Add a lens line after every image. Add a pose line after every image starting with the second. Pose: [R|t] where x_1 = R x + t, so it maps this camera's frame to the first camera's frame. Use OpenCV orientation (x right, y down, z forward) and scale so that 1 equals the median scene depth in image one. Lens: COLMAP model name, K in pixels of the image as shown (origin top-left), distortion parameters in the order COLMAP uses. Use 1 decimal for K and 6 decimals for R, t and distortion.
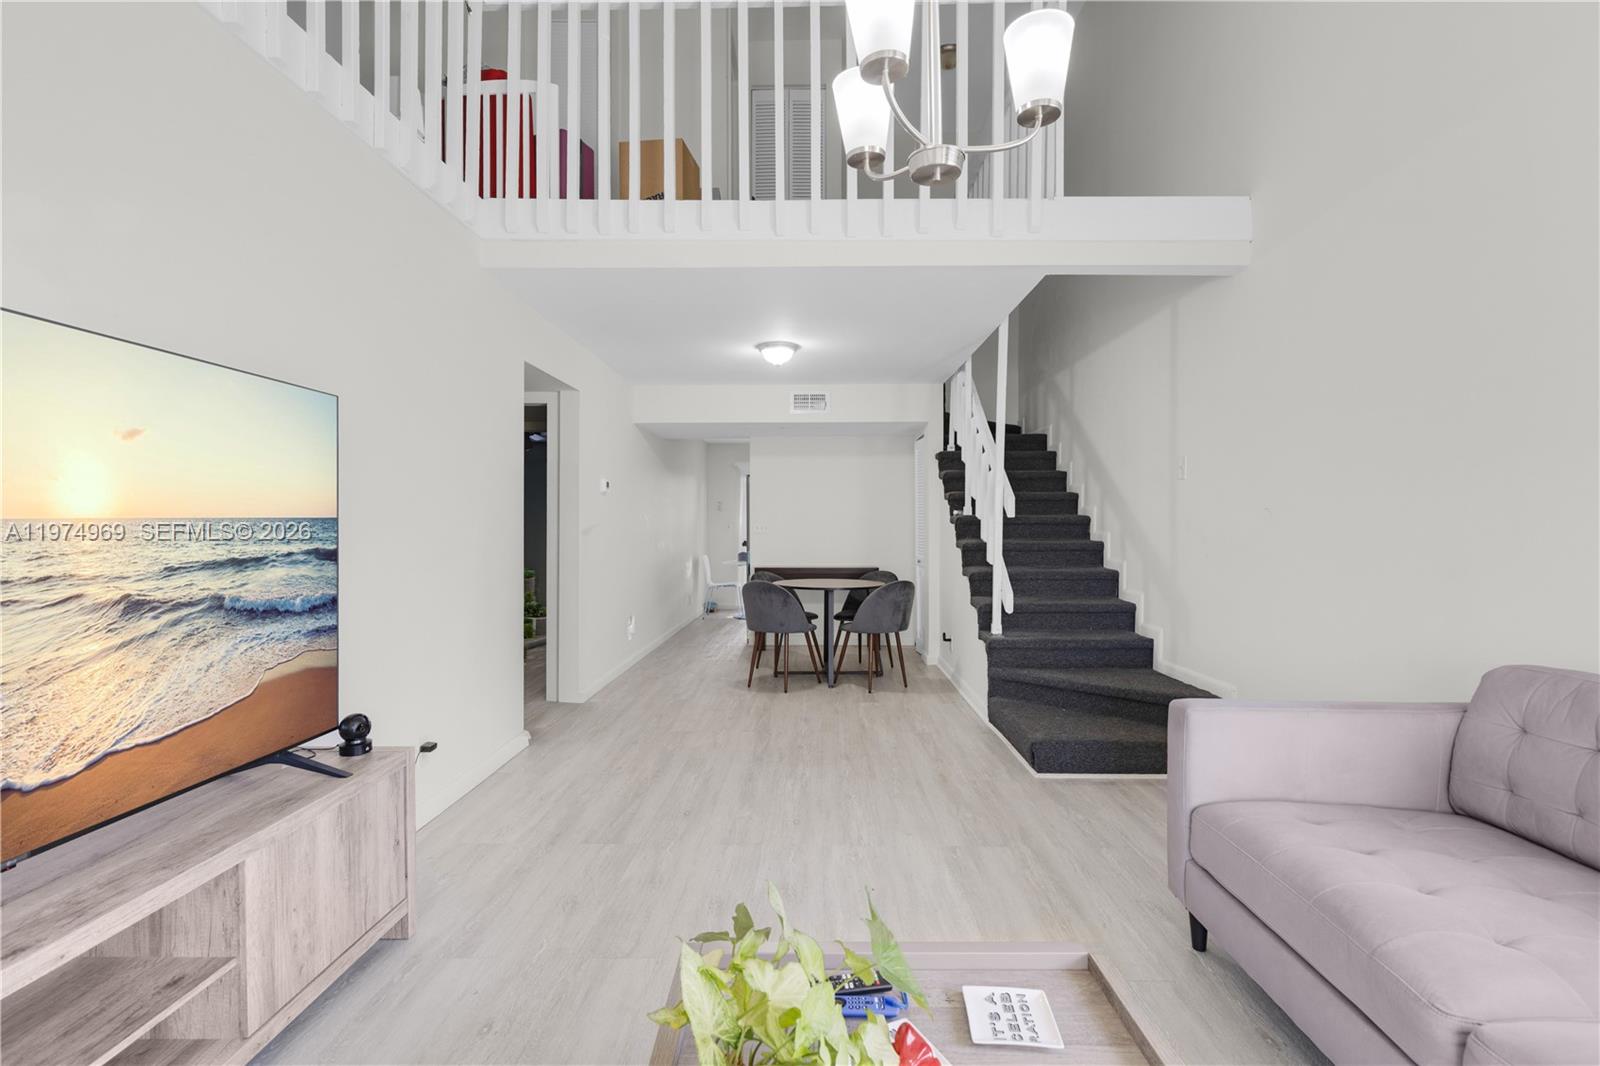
lens RADIAL K [[768.0, 0, 801.5], [0, 768.0, 527.7], [0, 0, 1]] dist [0.020407, -0.006706]
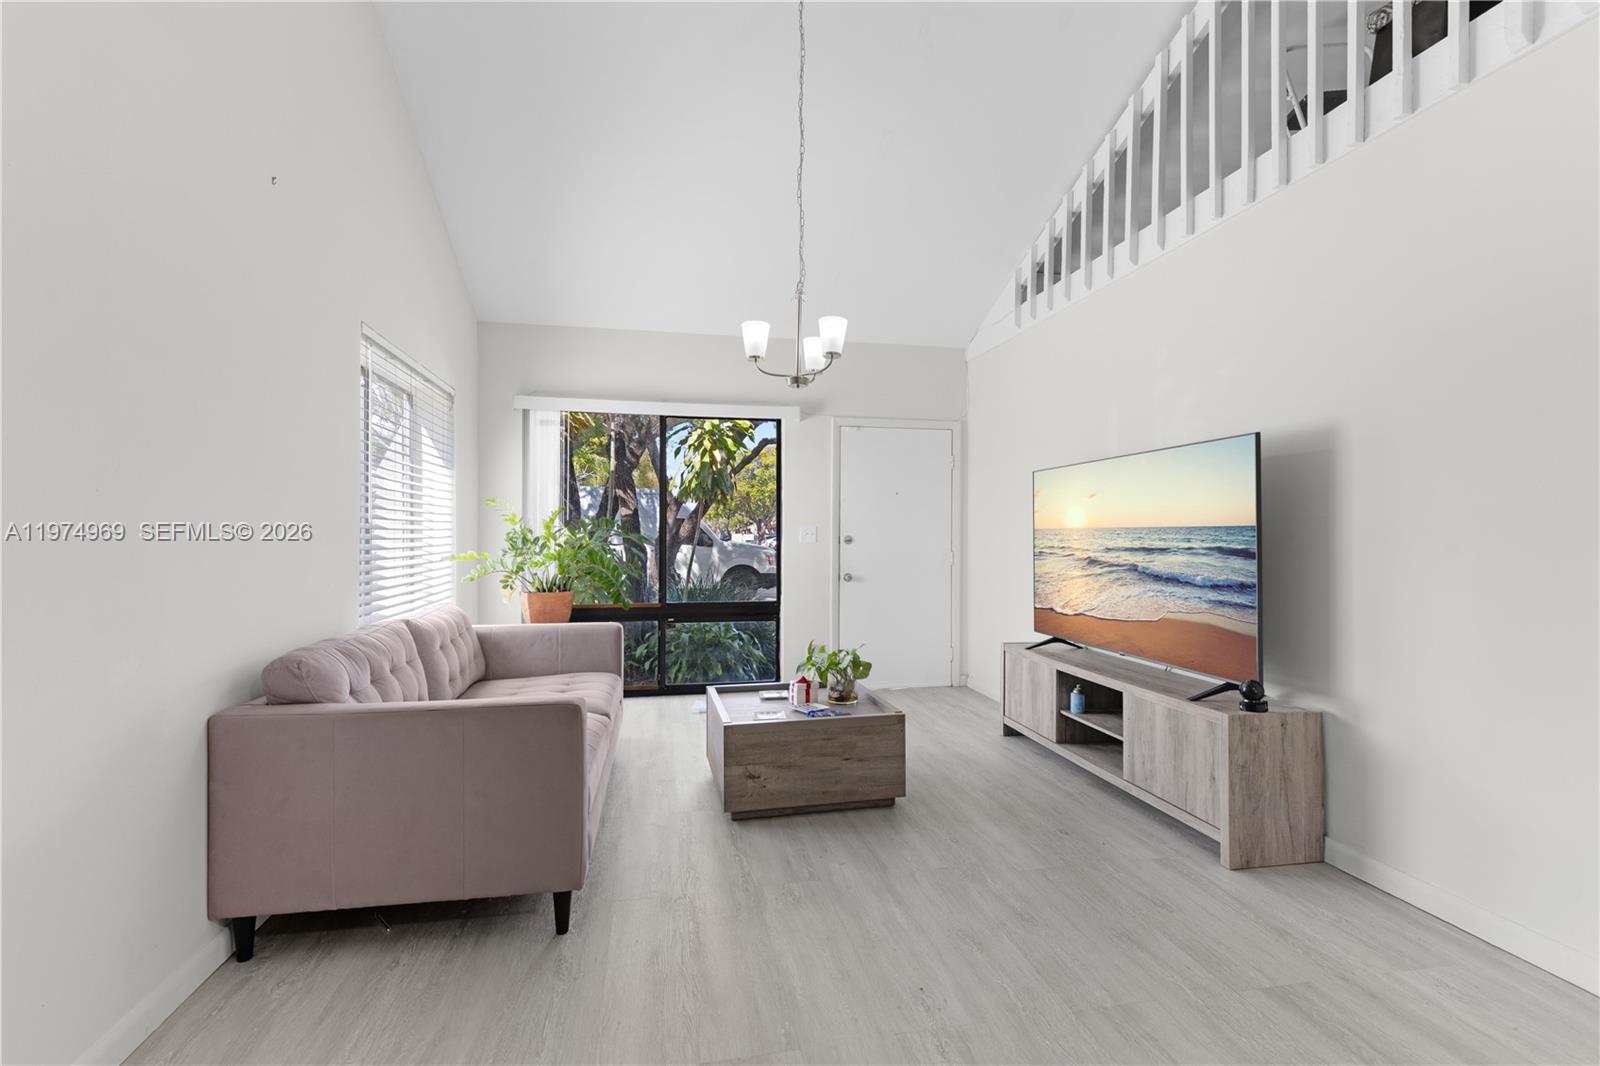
lens RADIAL K [[768.0, 0, 815.8], [0, 768.0, 523.1], [0, 0, 1]] dist [0.020407, -0.006706]
pose [[-0.971649, -0.017180, -0.235802, 0.532025], [-0.013940, 0.999784, -0.015403, 0.017800], [0.236016, -0.011679, -0.971679, 2.600573]]
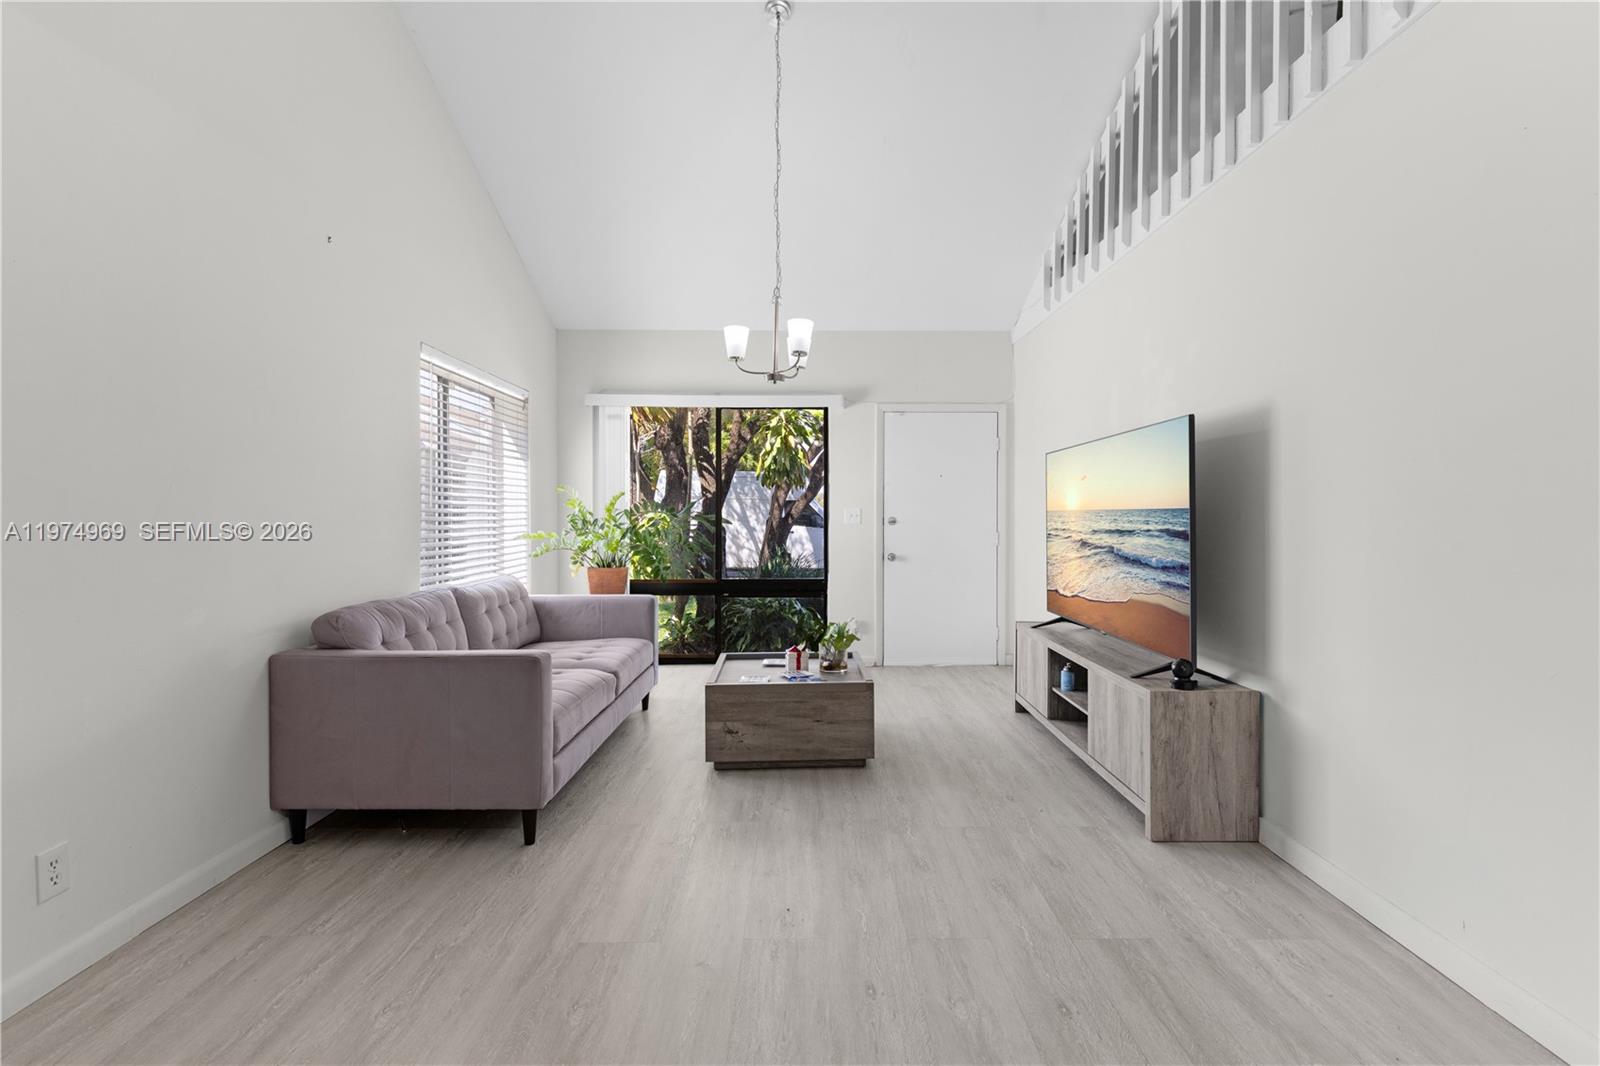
lens RADIAL K [[768.0, 0, 821.9], [0, 768.0, 513.1], [0, 0, 1]] dist [0.020407, -0.006706]
pose [[-0.998614, -0.012609, -0.051094, 0.135699], [-0.012552, 0.999920, -0.001439, 0.009462], [0.051108, -0.000796, -0.998693, 2.831851]]
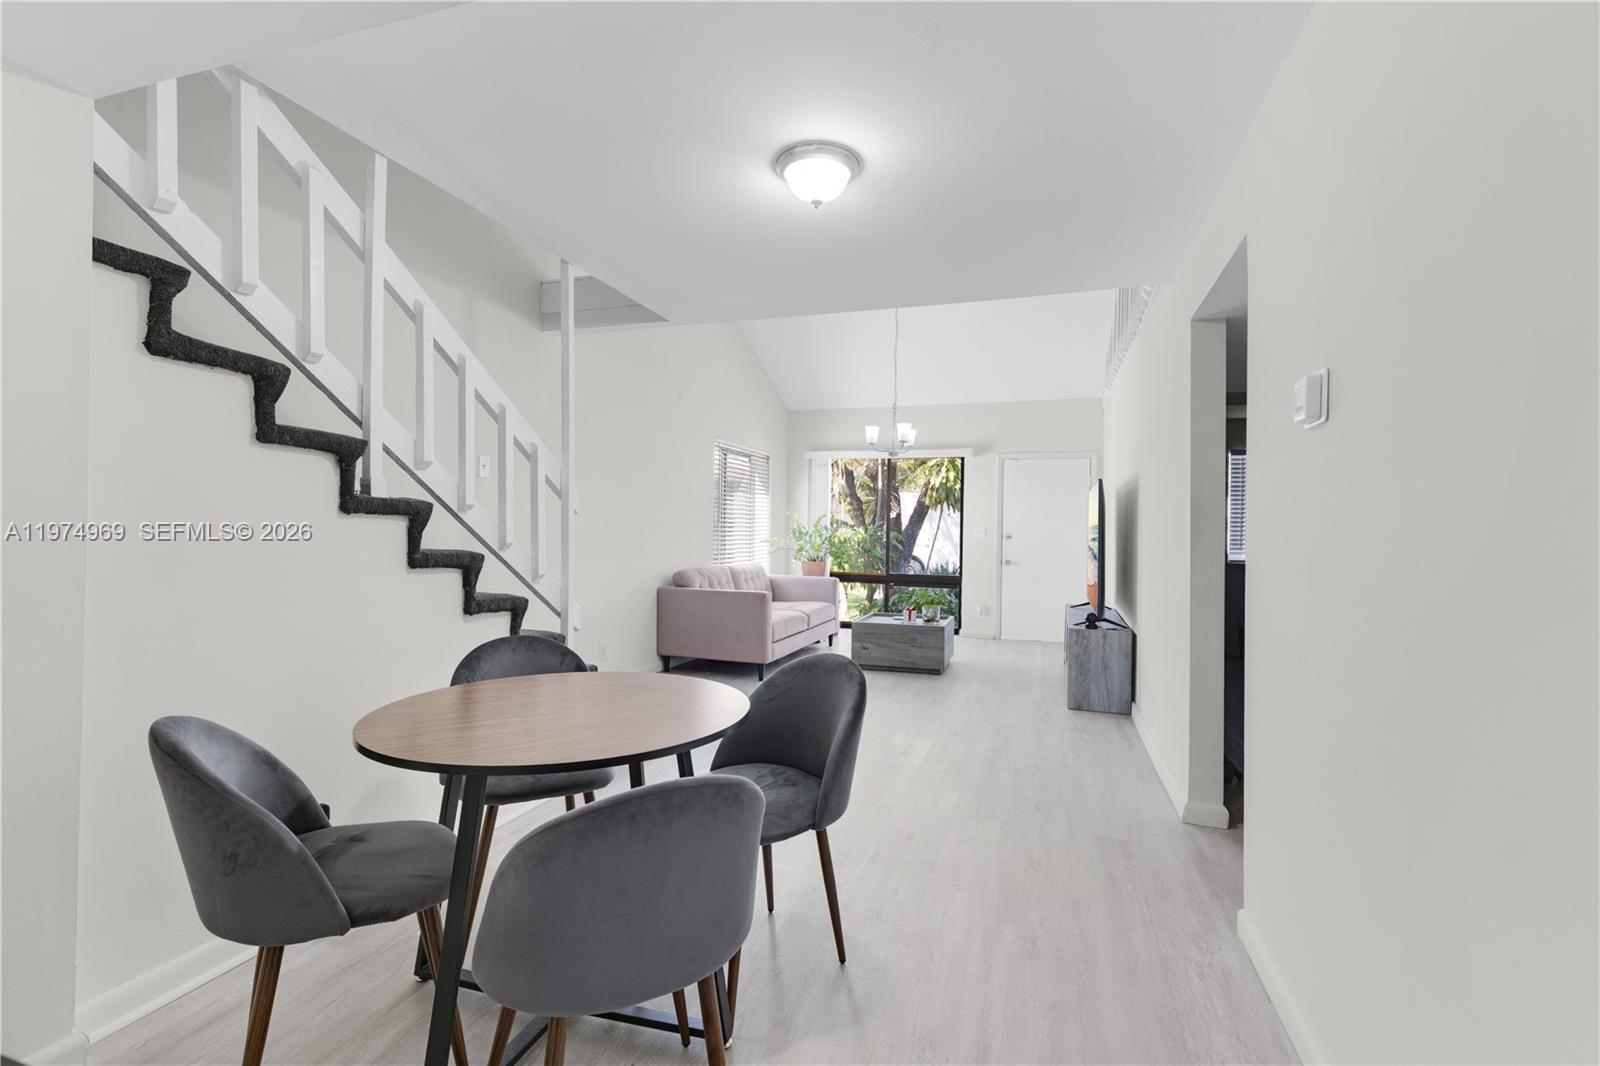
lens RADIAL K [[768.0, 0, 790.6], [0, 768.0, 526.0], [0, 0, 1]] dist [0.020407, -0.006706]
pose [[-0.953353, -0.027820, 0.300572, -0.461961], [-0.028014, 0.999601, 0.003664, -0.007565], [-0.300554, -0.004927, -0.953752, 4.366056]]
